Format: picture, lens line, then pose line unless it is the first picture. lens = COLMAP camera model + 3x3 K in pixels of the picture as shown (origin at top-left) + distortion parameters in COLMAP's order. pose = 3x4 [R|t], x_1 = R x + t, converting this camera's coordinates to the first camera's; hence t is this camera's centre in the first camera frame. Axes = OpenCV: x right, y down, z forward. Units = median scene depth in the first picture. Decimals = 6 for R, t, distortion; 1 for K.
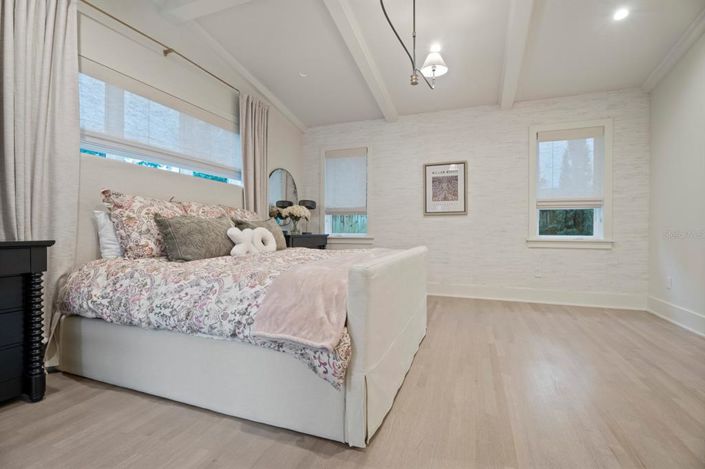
lens RADIAL K [[333.9, 0, 353.4], [0, 333.9, 232.2], [0, 0, 1]] dist [-0.014959, -0.000502]
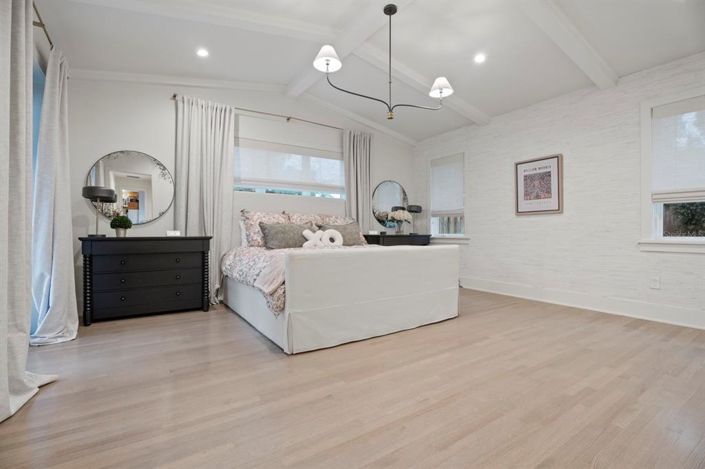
lens RADIAL K [[333.9, 0, 347.9], [0, 333.9, 232.5], [0, 0, 1]] dist [-0.014959, -0.000502]
pose [[0.804042, -0.001971, -0.594569, 0.409346], [0.000344, 0.999996, -0.002850, 0.002567], [0.594572, 0.002087, 0.804040, -0.073494]]
